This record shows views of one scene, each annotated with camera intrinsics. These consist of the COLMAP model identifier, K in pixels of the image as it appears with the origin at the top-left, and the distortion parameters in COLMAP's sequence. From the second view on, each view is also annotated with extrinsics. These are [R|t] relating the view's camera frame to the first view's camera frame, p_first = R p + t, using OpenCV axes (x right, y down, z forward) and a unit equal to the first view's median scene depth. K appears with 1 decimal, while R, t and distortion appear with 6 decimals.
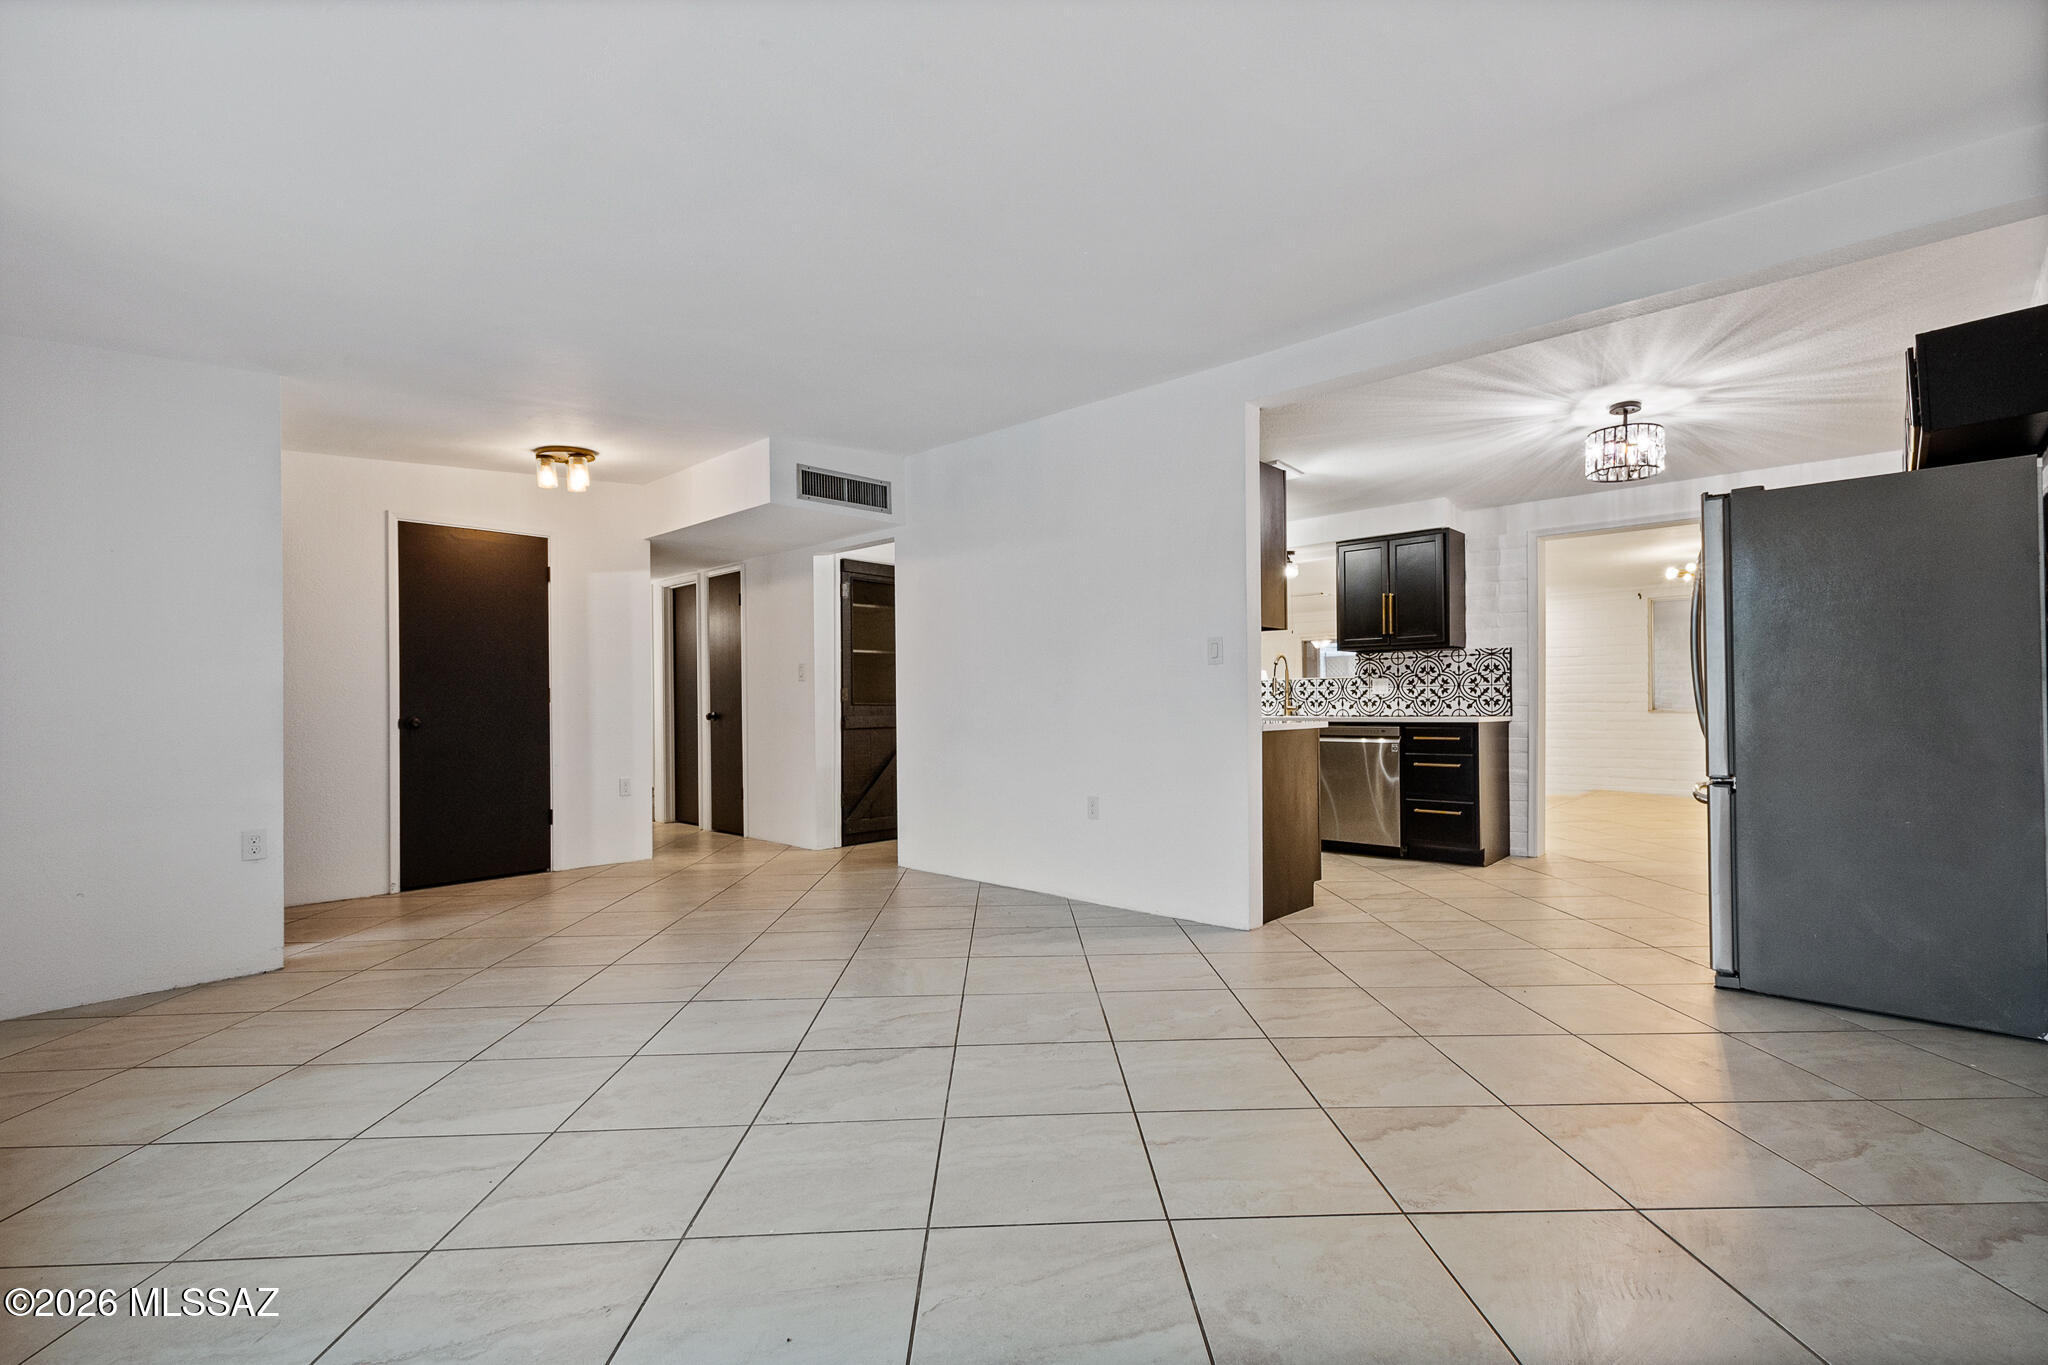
lens RADIAL K [[922.6, 0, 1051.7], [0, 922.6, 688.0], [0, 0, 1]] dist [0.010259, -0.000624]
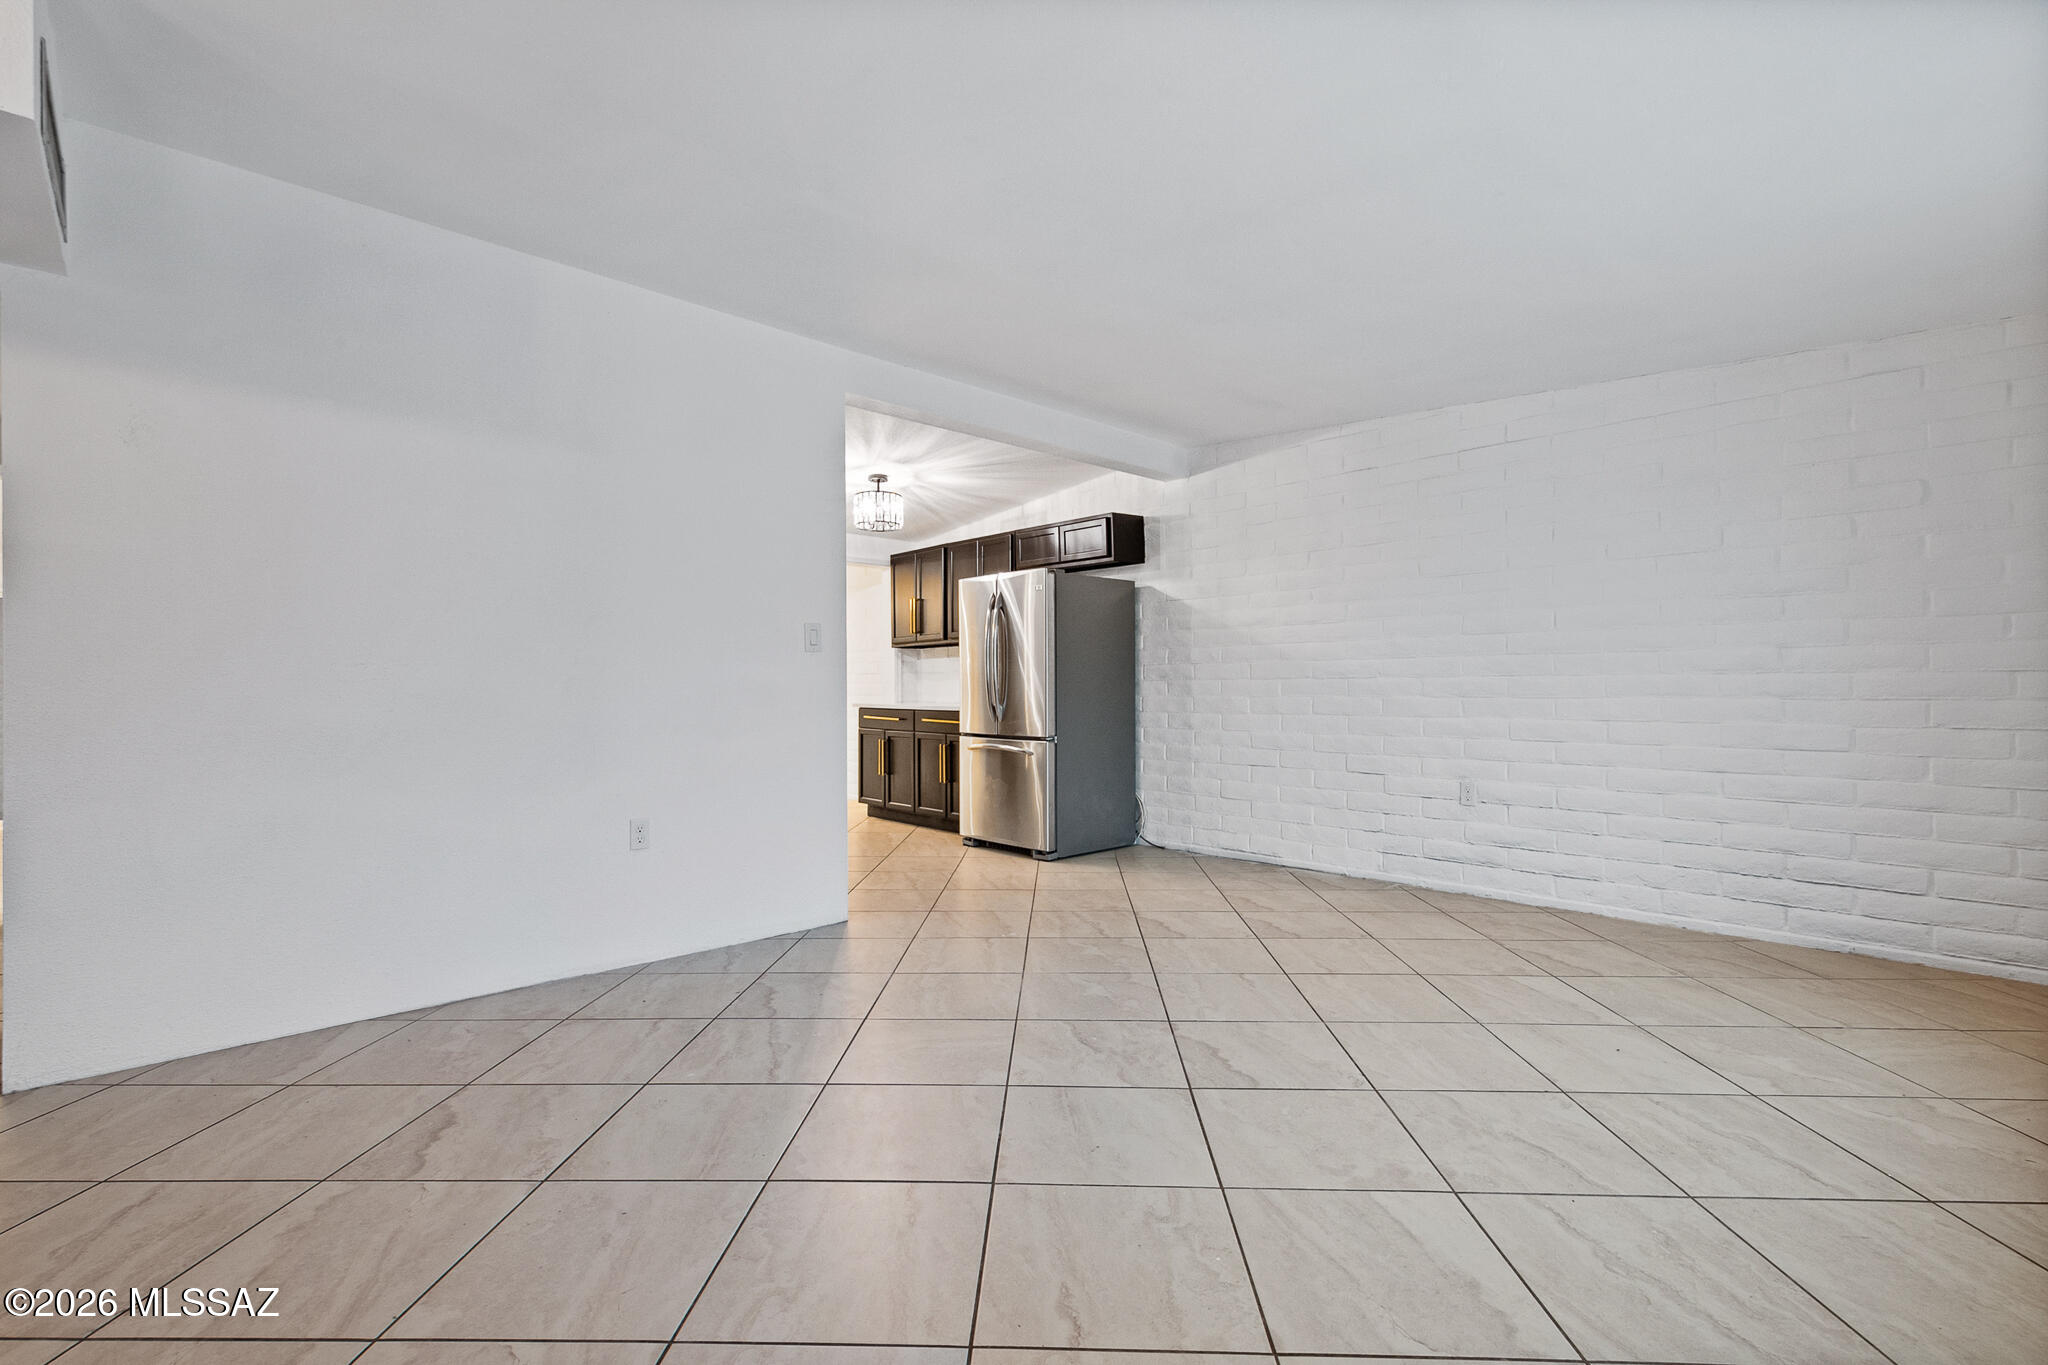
lens RADIAL K [[953.5, 0, 1020.9], [0, 953.5, 687.5], [0, 0, 1]] dist [0.010226, -0.000639]
pose [[0.042771, 0.017609, 0.998930, -0.395018], [-0.016946, 0.999714, -0.016897, 0.012191], [-0.998941, -0.016205, 0.043057, 0.377160]]
